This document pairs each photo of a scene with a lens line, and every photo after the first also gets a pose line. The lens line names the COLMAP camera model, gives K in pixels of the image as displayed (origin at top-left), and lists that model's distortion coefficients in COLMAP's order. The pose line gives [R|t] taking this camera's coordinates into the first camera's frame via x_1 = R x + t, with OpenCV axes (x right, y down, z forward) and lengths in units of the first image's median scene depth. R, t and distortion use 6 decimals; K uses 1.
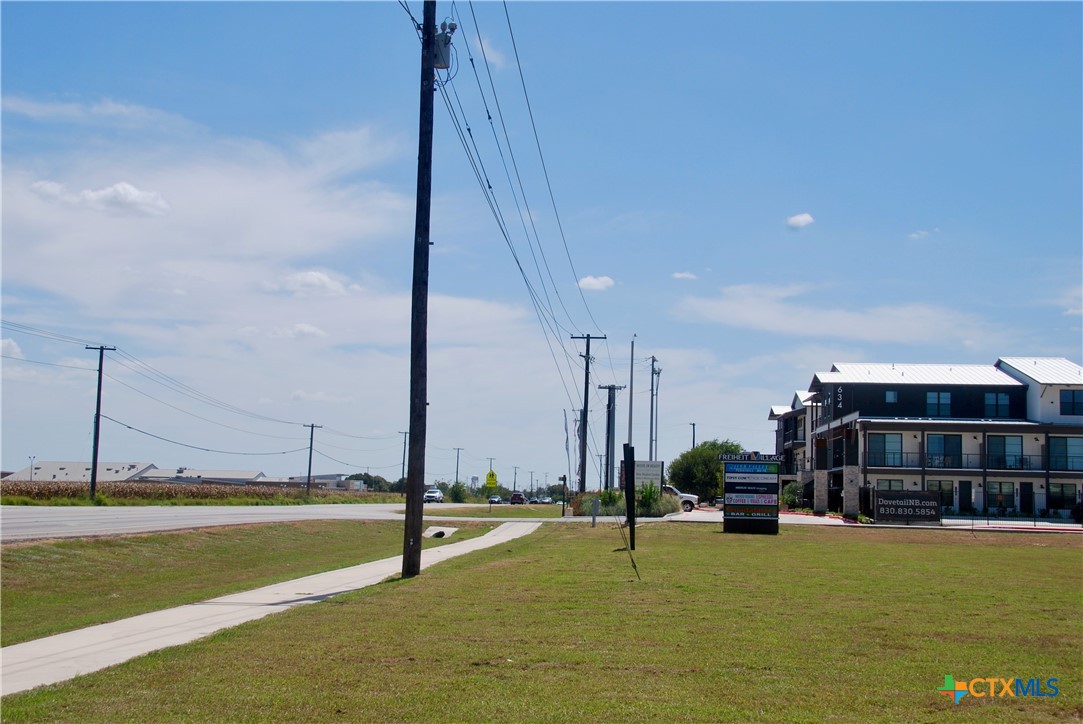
lens RADIAL K [[1432.5, 0, 541.5], [0, 1432.5, 362.0], [0, 0, 1]] dist [0.055314, 0.032681]
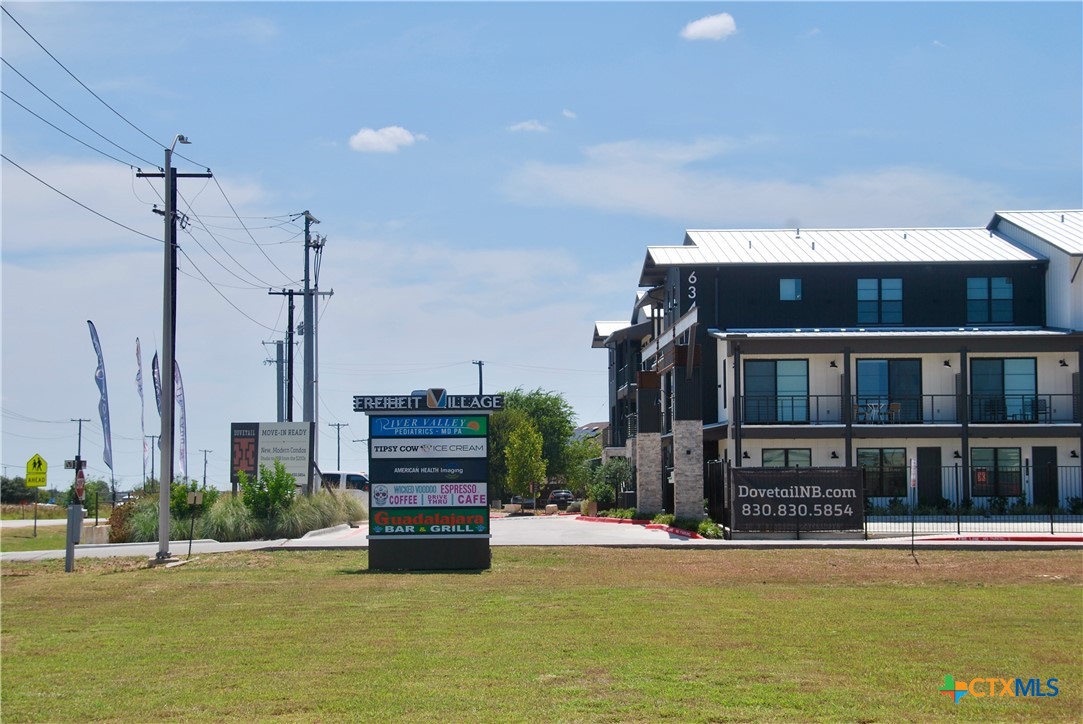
lens RADIAL K [[2418.6, 0, 541.5], [0, 2418.6, 362.0], [0, 0, 1]] dist [0.298983, -0.018868]
pose [[0.993581, -0.022454, 0.110871, 0.060317], [0.018192, 0.999062, 0.039302, 0.015225], [-0.111649, -0.037033, 0.993057, 0.149783]]
